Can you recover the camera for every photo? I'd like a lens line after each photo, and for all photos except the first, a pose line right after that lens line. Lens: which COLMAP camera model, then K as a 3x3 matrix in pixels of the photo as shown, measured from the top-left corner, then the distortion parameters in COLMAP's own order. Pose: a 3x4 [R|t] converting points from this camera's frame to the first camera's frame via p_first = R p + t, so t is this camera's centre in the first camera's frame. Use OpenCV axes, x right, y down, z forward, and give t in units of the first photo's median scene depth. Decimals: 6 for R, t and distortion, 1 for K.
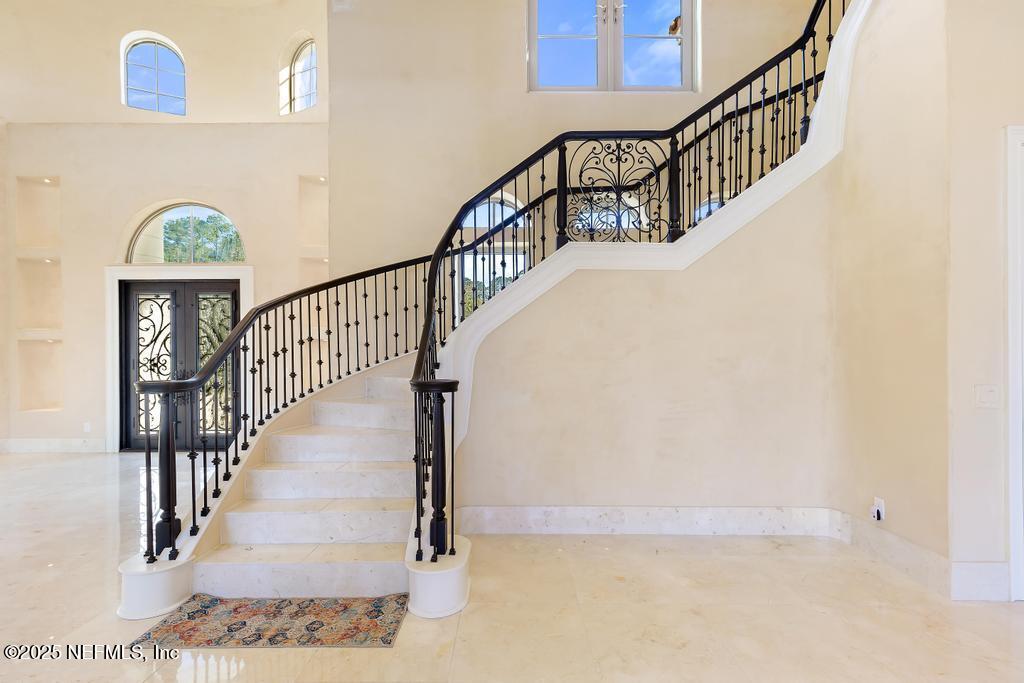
lens RADIAL K [[466.1, 0, 487.4], [0, 466.1, 350.0], [0, 0, 1]] dist [0.003494, -0.001840]
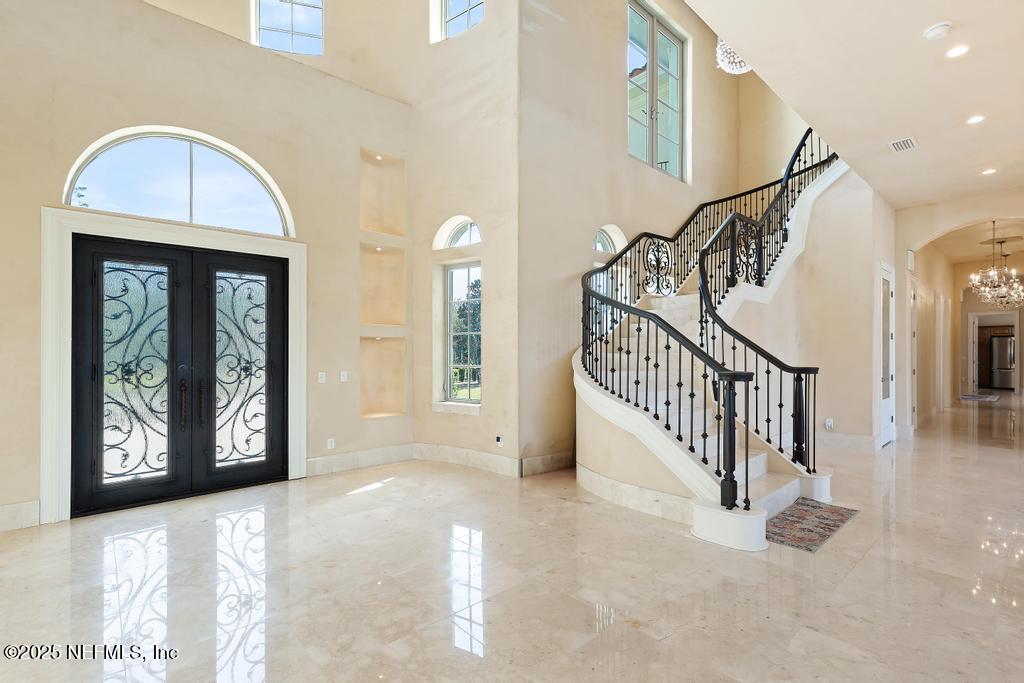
lens RADIAL K [[466.1, 0, 517.5], [0, 466.1, 351.4], [0, 0, 1]] dist [0.003494, -0.001840]
pose [[0.746028, 0.003644, 0.665904, -0.747213], [0.000120, 0.999984, -0.005606, 0.006871], [-0.665914, 0.004262, 0.746016, 0.163218]]
